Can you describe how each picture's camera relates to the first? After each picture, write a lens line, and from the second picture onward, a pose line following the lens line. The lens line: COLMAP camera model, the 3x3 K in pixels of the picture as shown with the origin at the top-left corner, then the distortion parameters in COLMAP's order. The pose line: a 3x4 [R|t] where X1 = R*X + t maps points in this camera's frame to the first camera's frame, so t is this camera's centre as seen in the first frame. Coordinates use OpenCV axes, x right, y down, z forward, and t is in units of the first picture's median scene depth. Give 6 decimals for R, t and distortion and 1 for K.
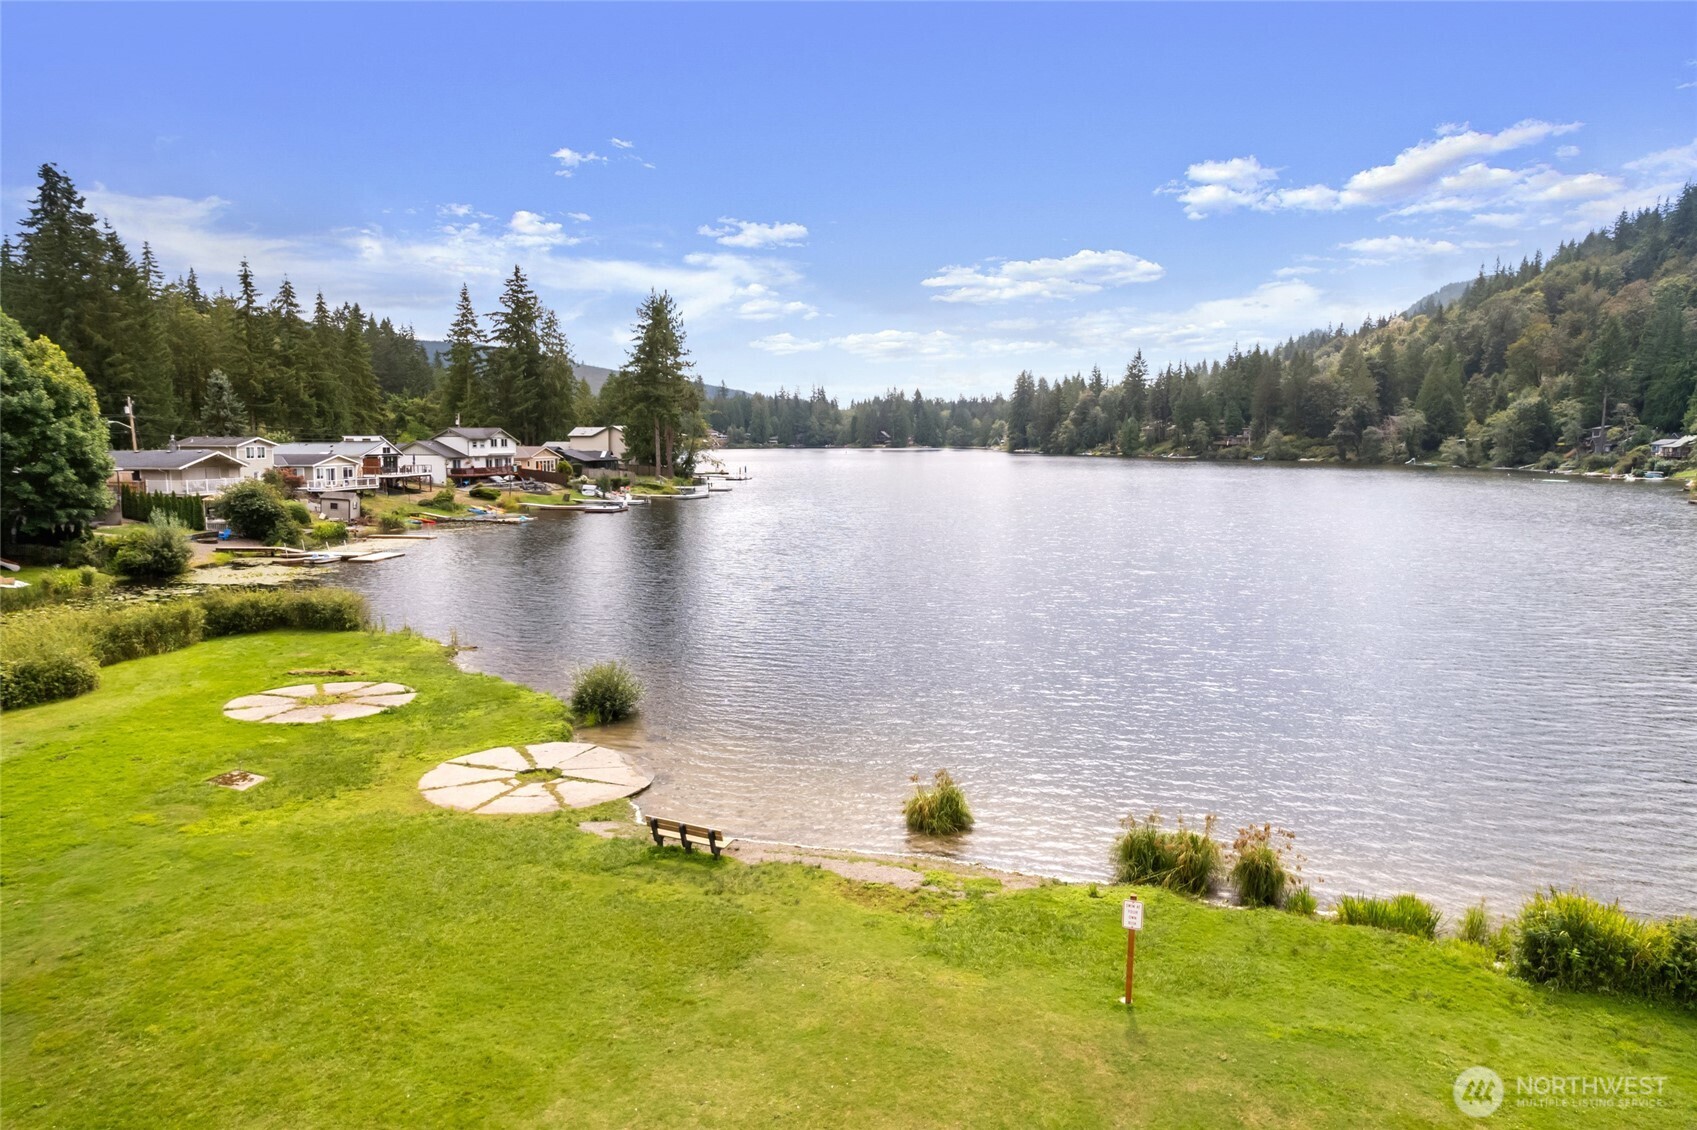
lens RADIAL K [[1123.0, 0, 849.9], [0, 1123.0, 547.6], [0, 0, 1]] dist [-0.075328, 0.071419]
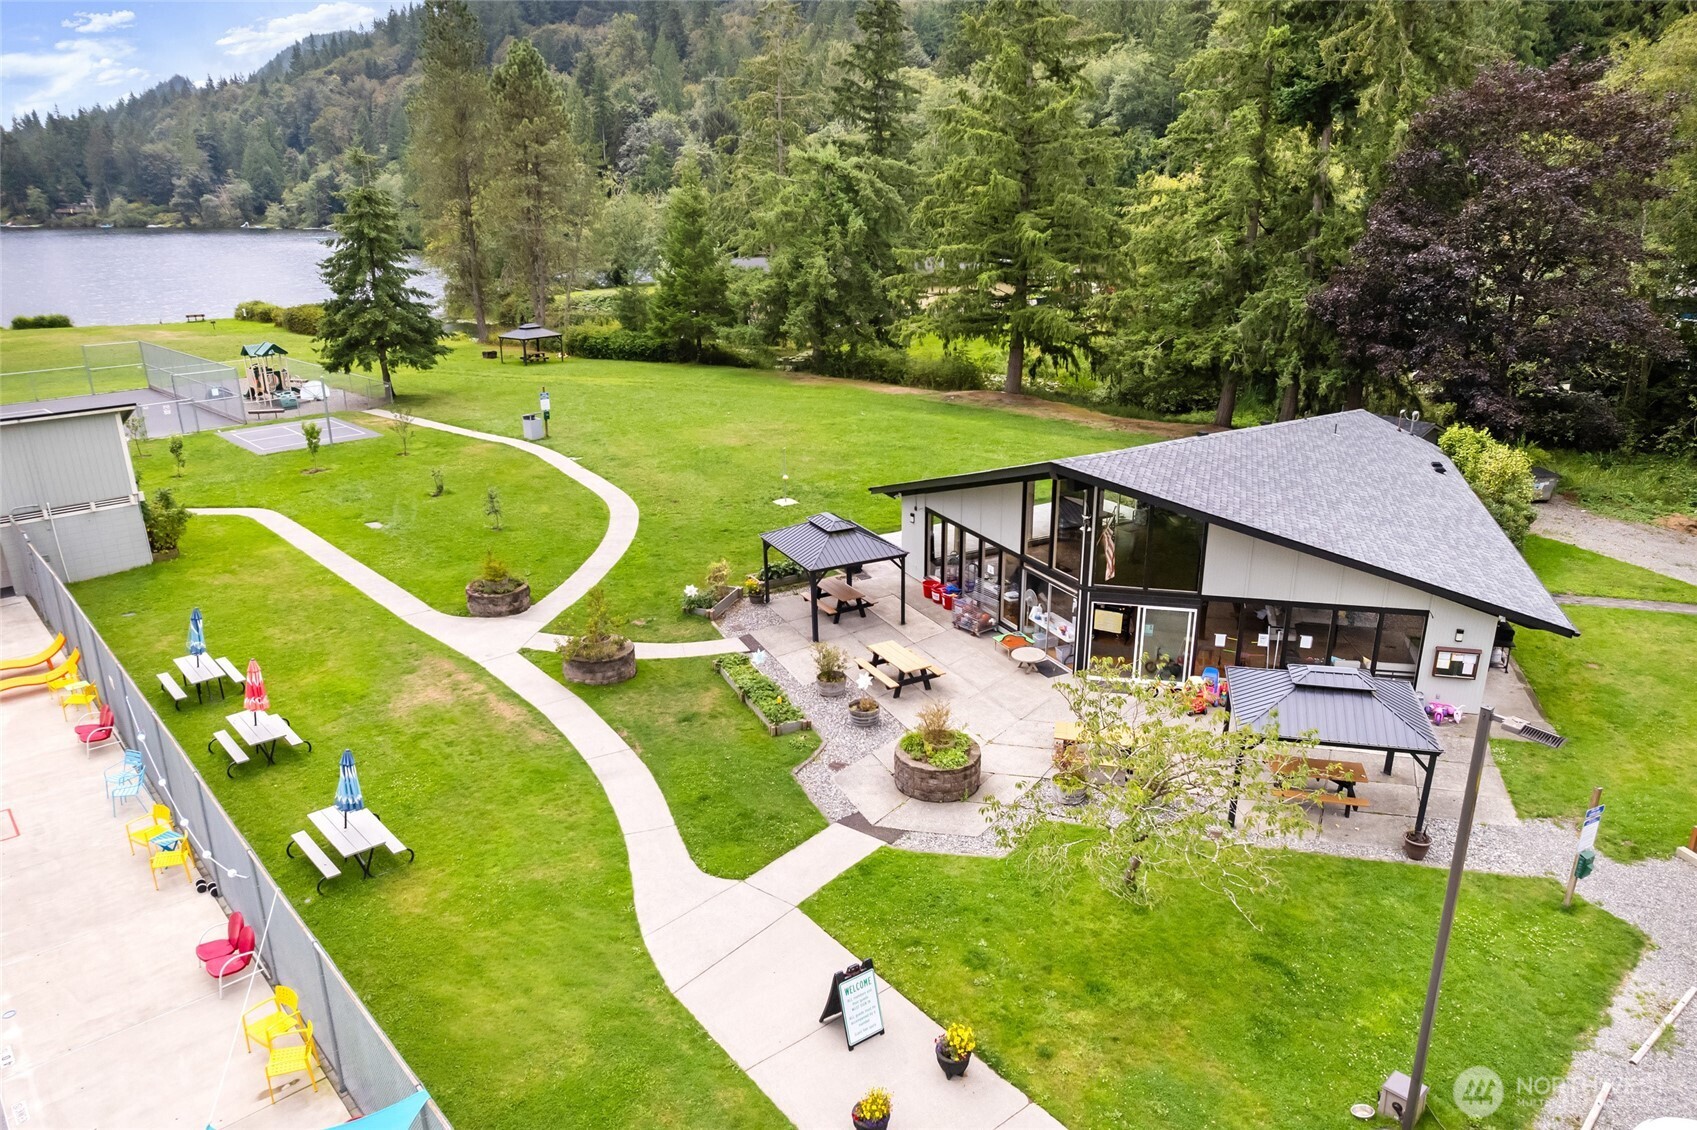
lens RADIAL K [[1123.0, 0, 849.9], [0, 1123.0, 547.6], [0, 0, 1]] dist [-0.075328, 0.071419]
pose [[0.621884, -0.245196, 0.743734, -0.056987], [0.084044, 0.965130, 0.247912, 0.017810], [-0.778587, -0.091667, 0.620806, -0.274348]]
